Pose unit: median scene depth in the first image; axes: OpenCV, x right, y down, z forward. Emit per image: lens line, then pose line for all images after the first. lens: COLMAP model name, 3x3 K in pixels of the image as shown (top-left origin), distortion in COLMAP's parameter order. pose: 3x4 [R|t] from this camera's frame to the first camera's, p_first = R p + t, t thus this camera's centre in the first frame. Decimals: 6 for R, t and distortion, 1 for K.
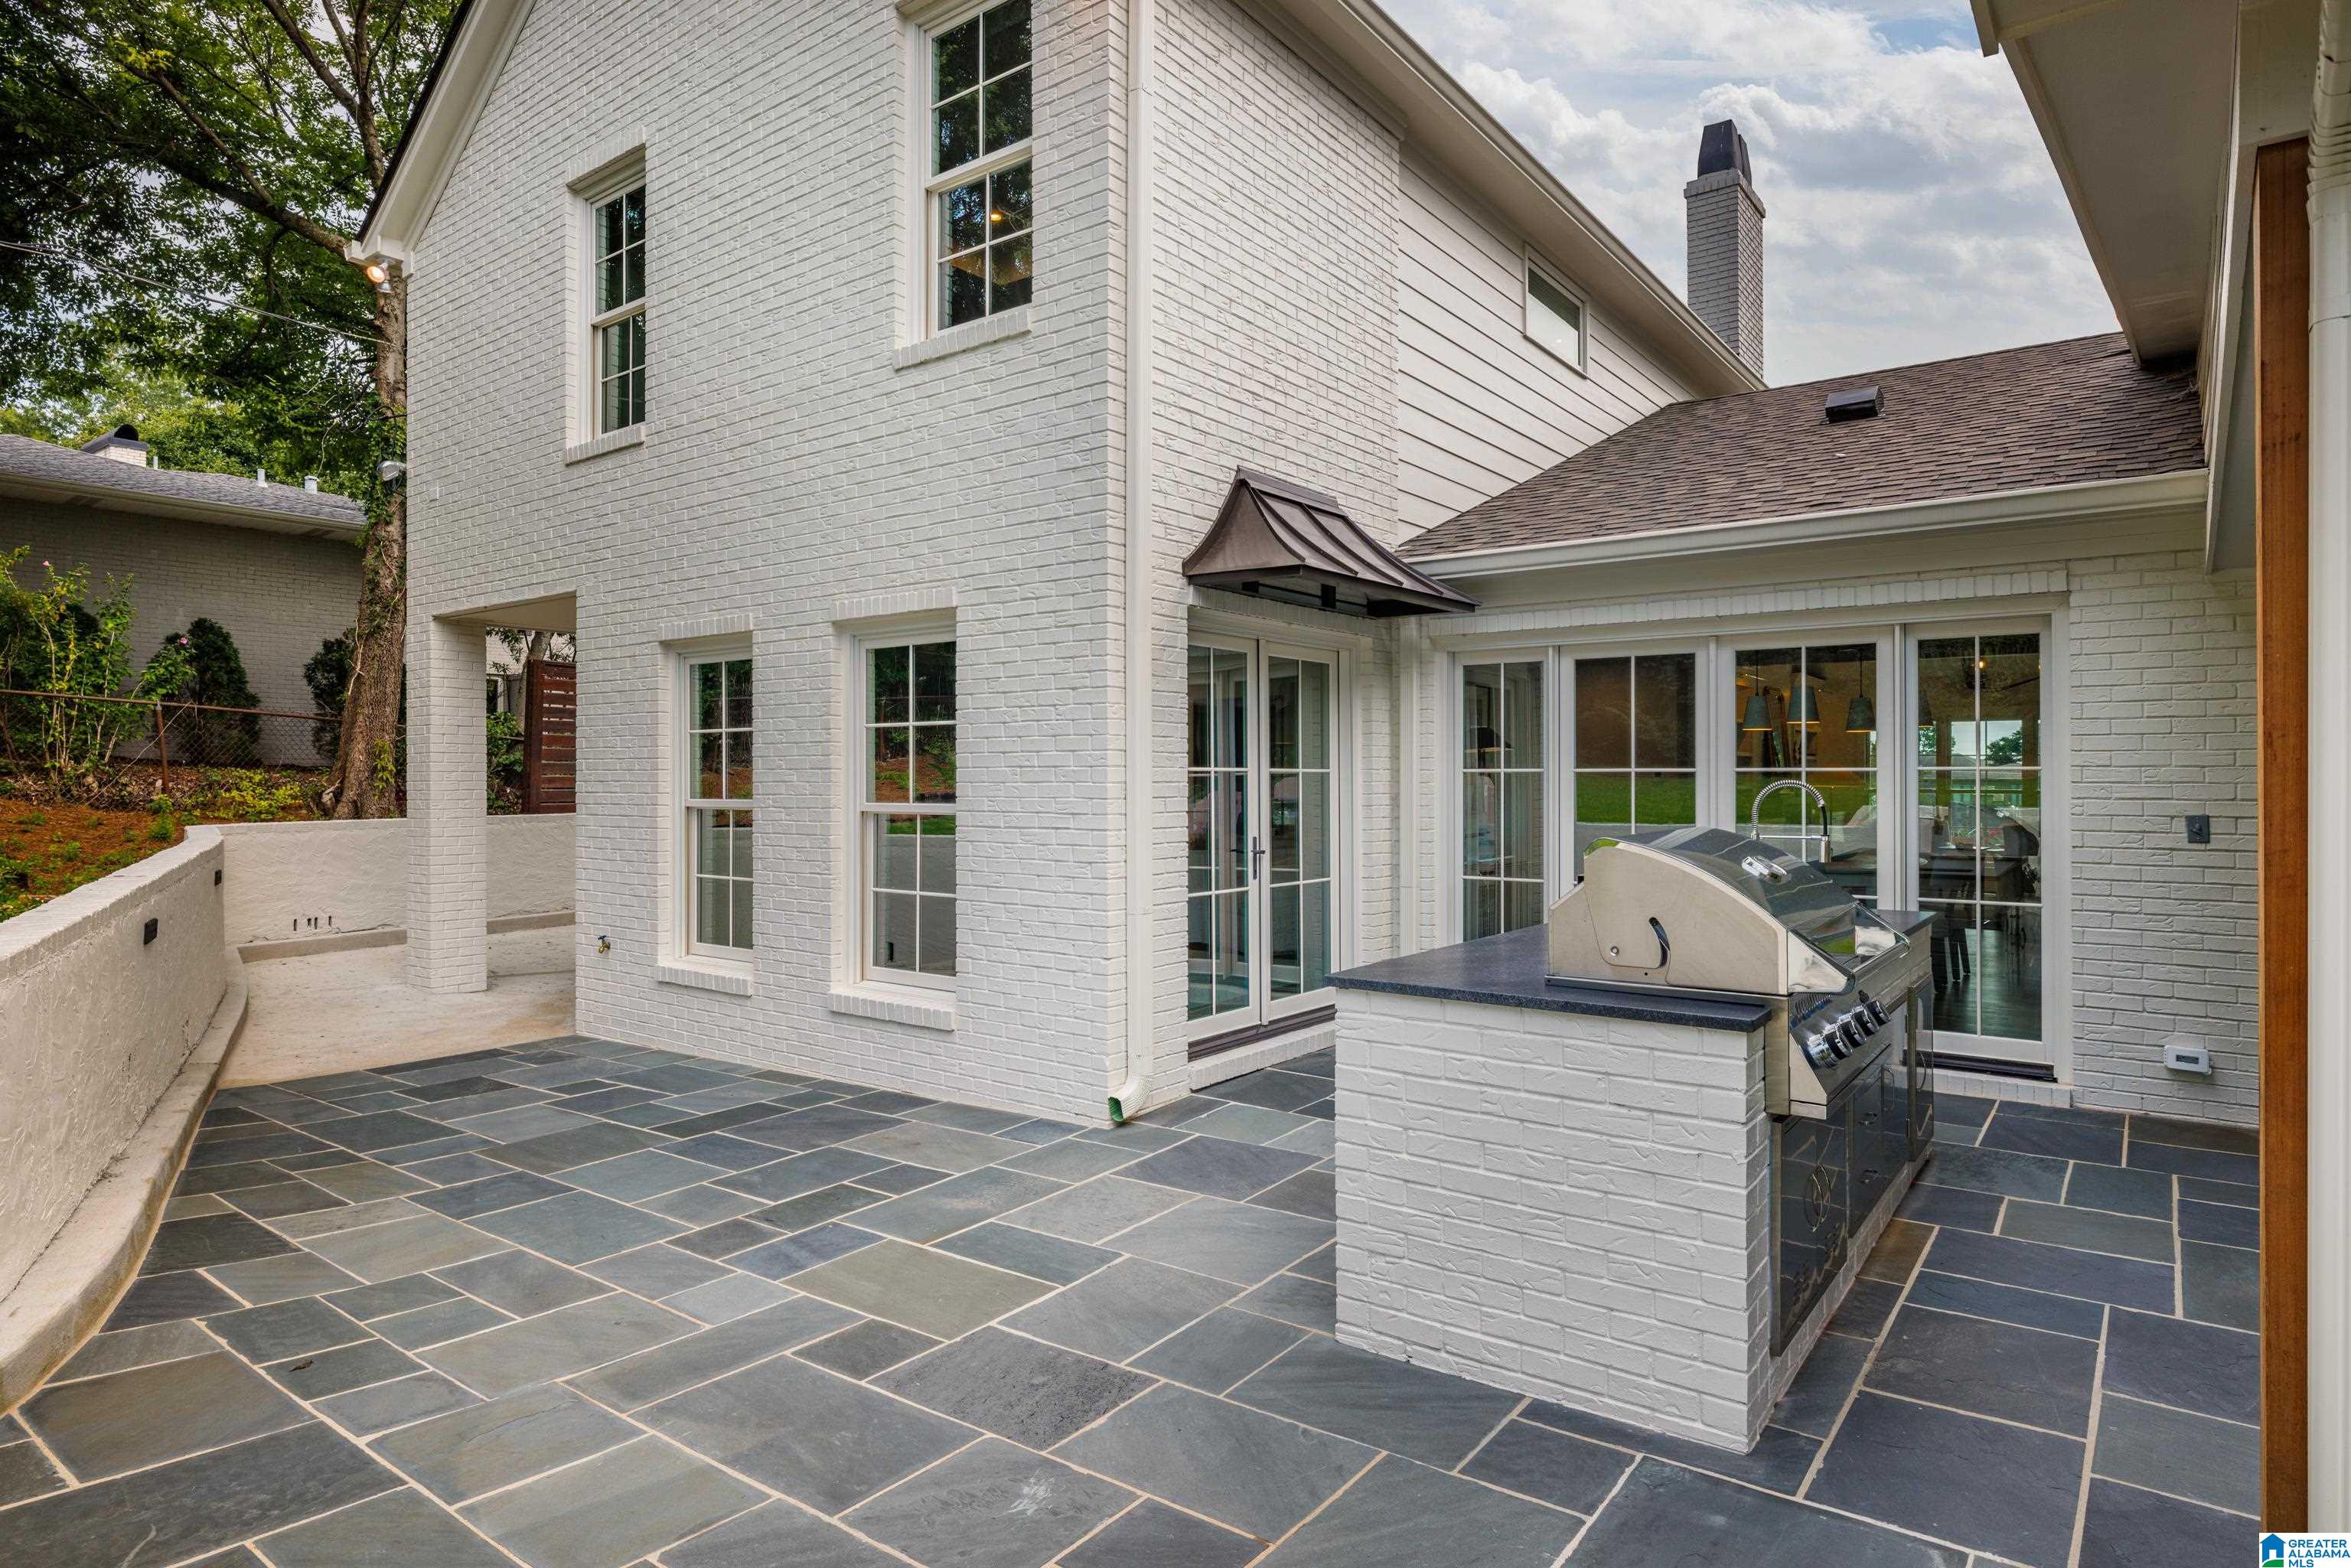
lens RADIAL K [[1307.7, 0, 1158.4], [0, 1307.7, 769.3], [0, 0, 1]] dist [-0.002345, 0.000781]
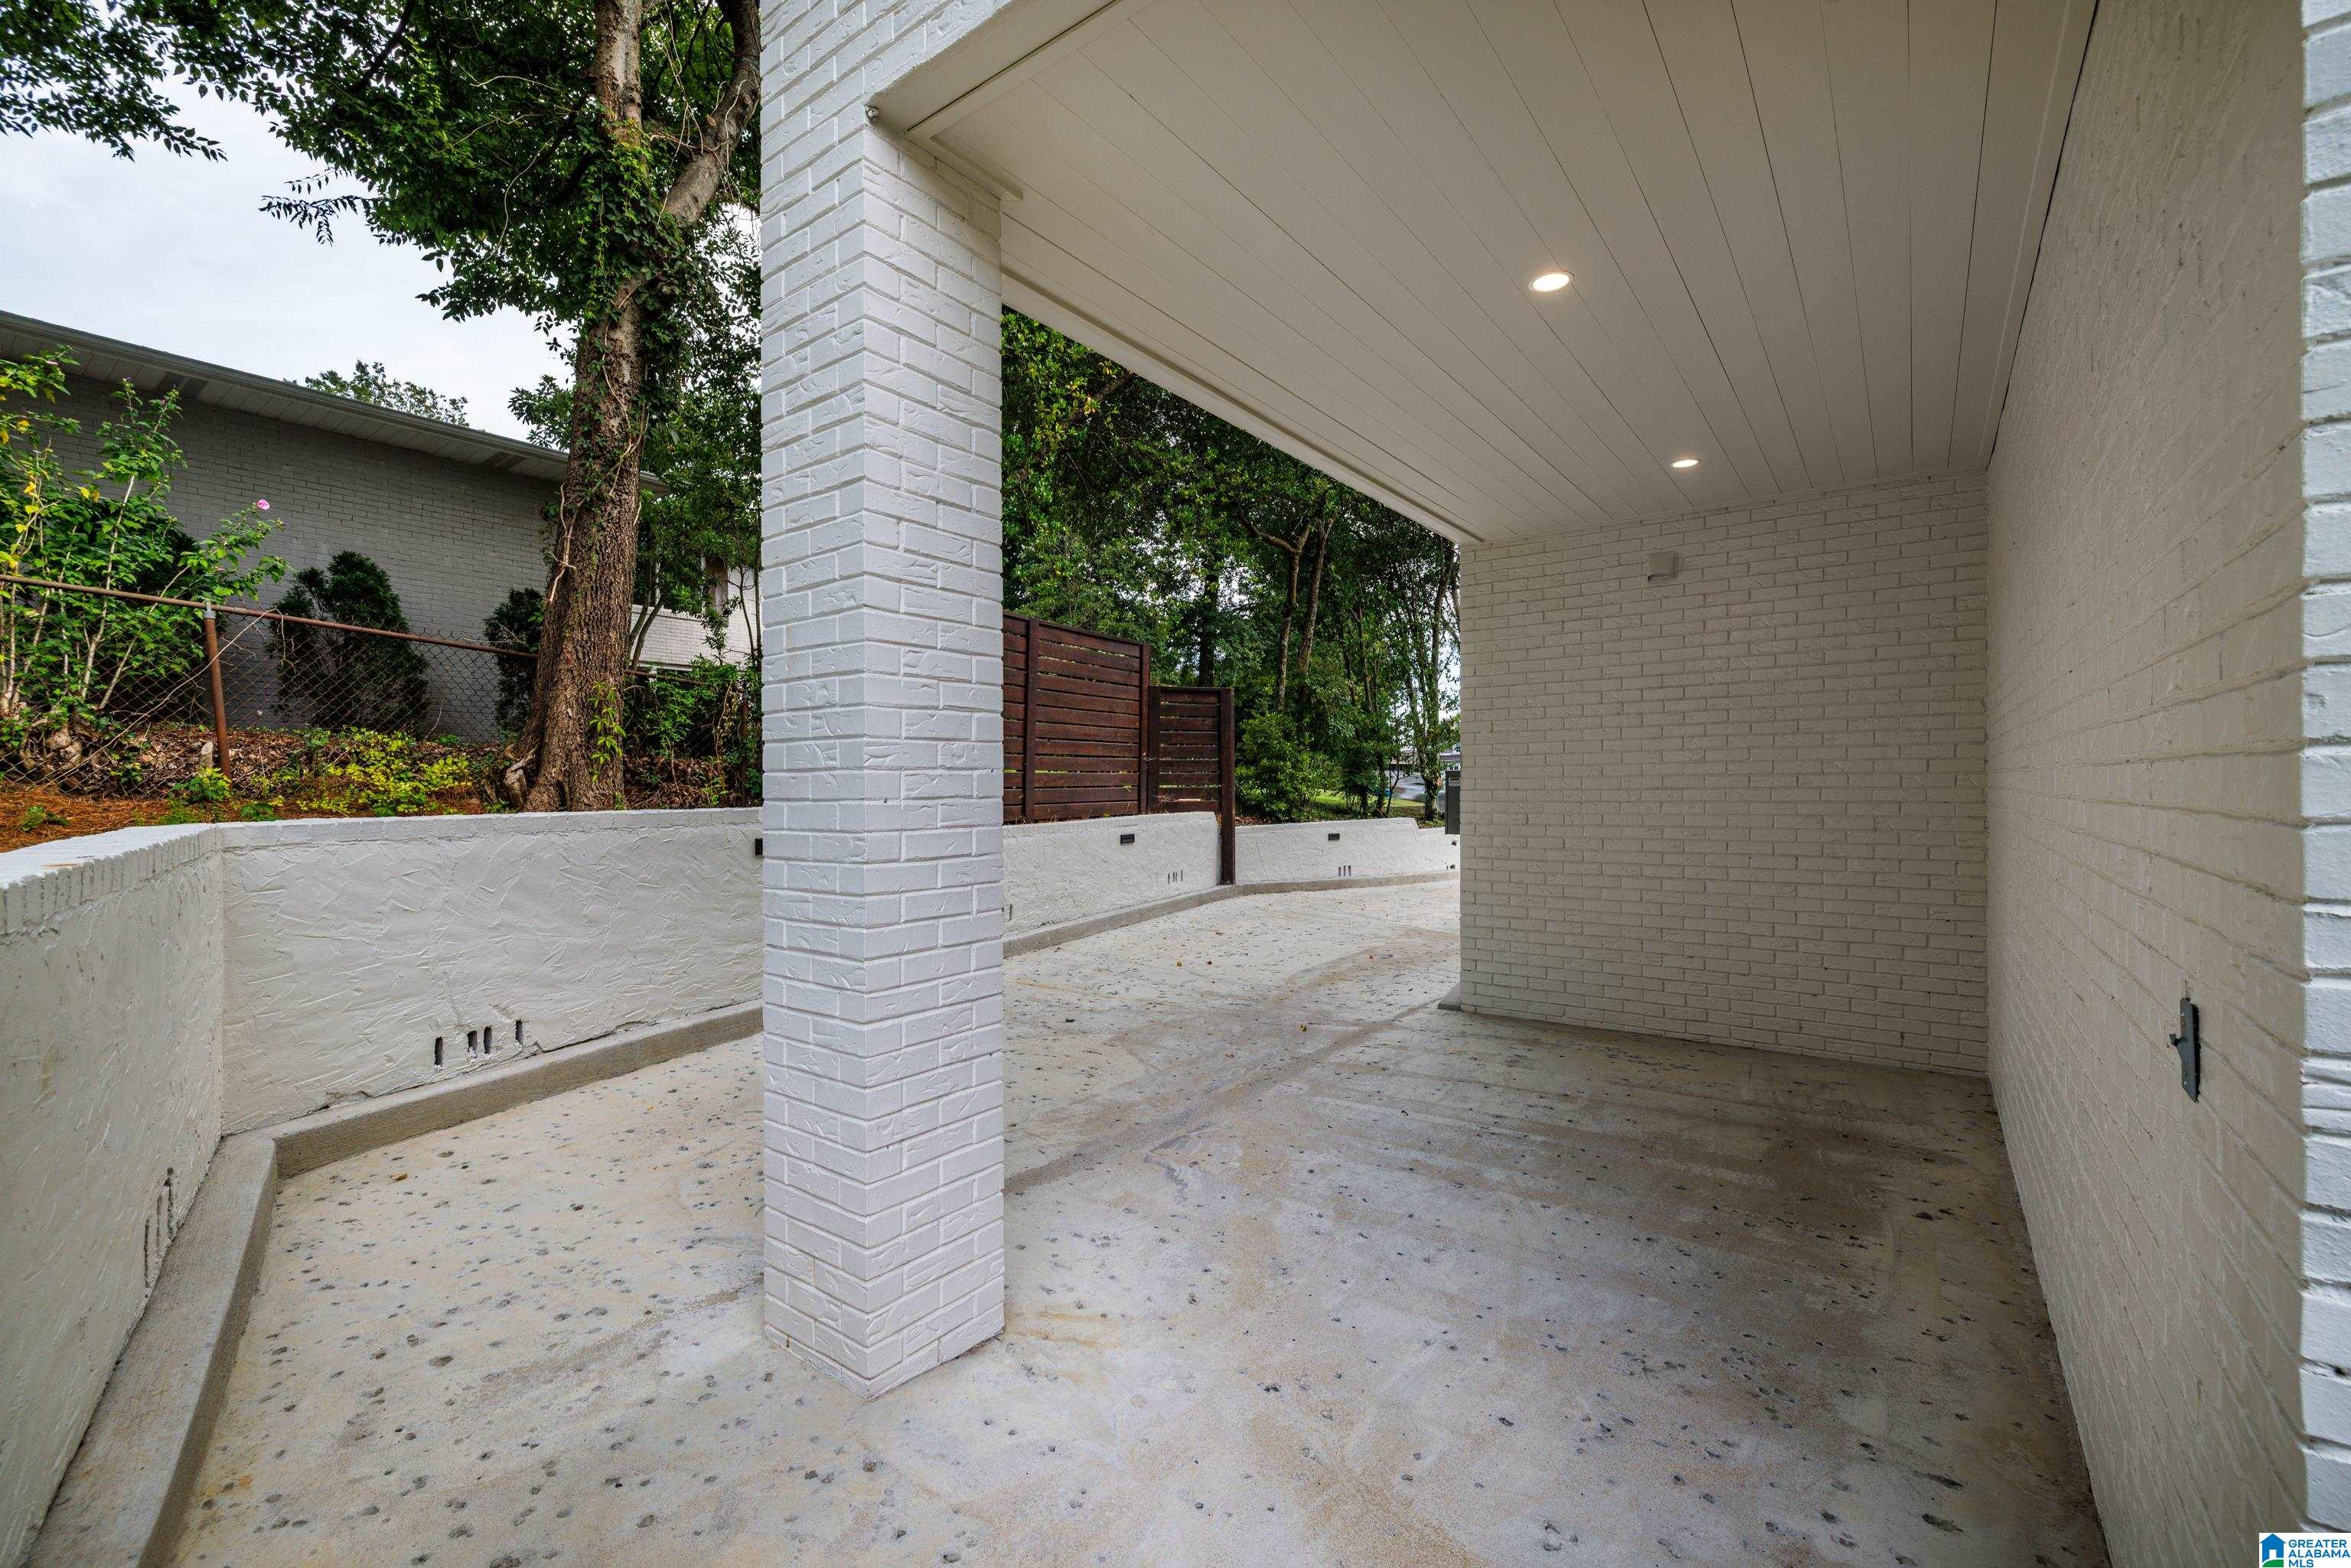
lens RADIAL K [[998.6, 0, 1175.3], [0, 998.6, 775.5], [0, 0, 1]] dist [-0.003671, -0.001171]
pose [[0.999839, -0.003073, 0.017678, -0.338722], [0.003095, 0.999994, -0.001229, 0.022307], [-0.017674, 0.001283, 0.999843, 0.534345]]
